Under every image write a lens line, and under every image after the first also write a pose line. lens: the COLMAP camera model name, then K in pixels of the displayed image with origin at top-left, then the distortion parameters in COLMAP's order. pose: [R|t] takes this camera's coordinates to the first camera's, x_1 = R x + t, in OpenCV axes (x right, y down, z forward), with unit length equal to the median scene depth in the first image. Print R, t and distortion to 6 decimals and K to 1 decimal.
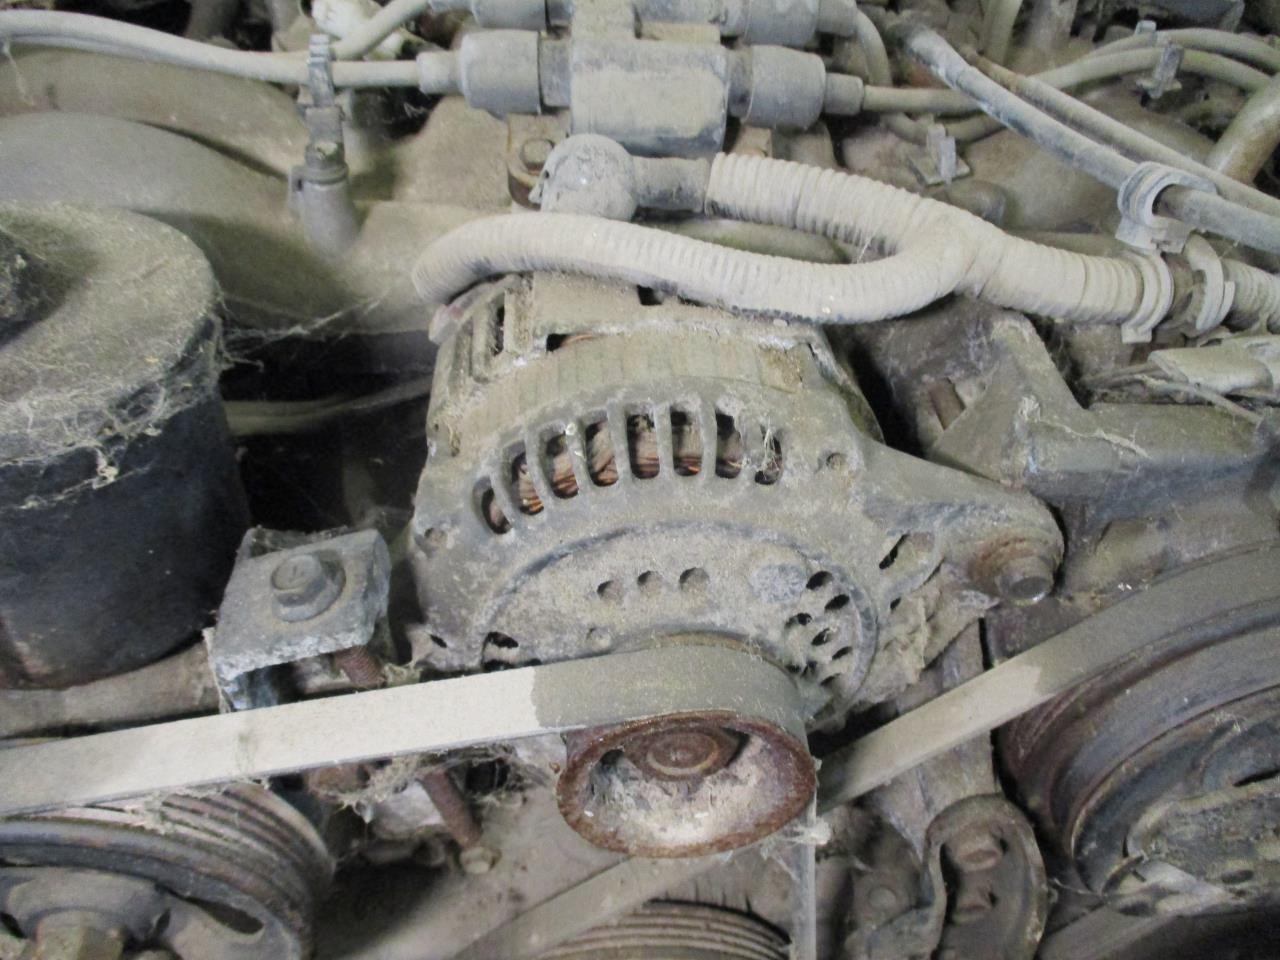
lens RADIAL K [[996.9, 0, 679.4], [0, 996.9, 485.0], [0, 0, 1]] dist [-0.026272, 0.009094]
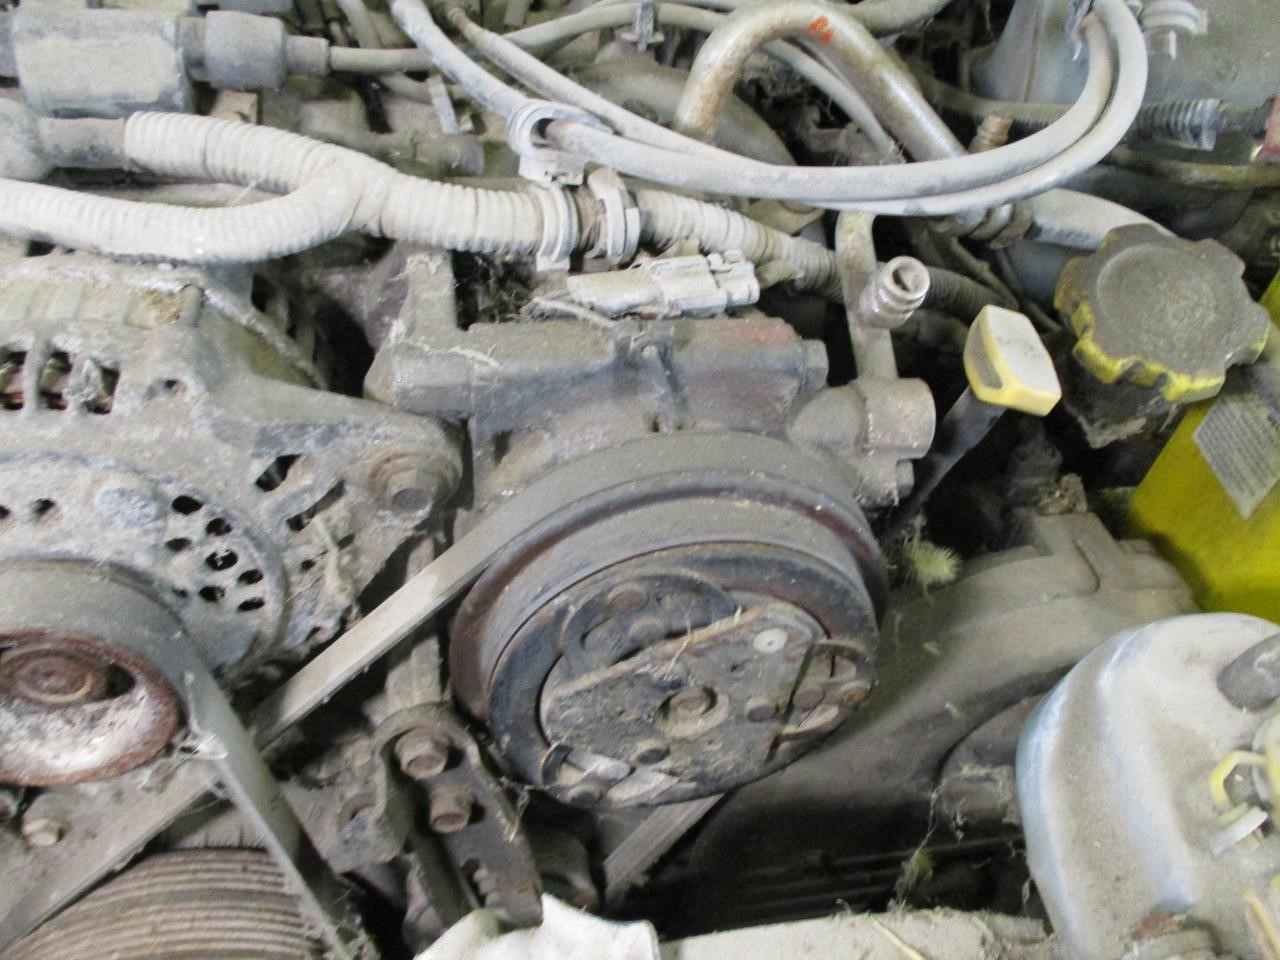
lens RADIAL K [[996.9, 0, 679.4], [0, 996.9, 485.0], [0, 0, 1]] dist [-0.026272, 0.009094]
pose [[0.992035, -0.074138, 0.101837, 0.528271], [0.074461, 0.997224, 0.000627, 0.108212], [-0.101601, 0.006961, 0.994801, -0.088980]]
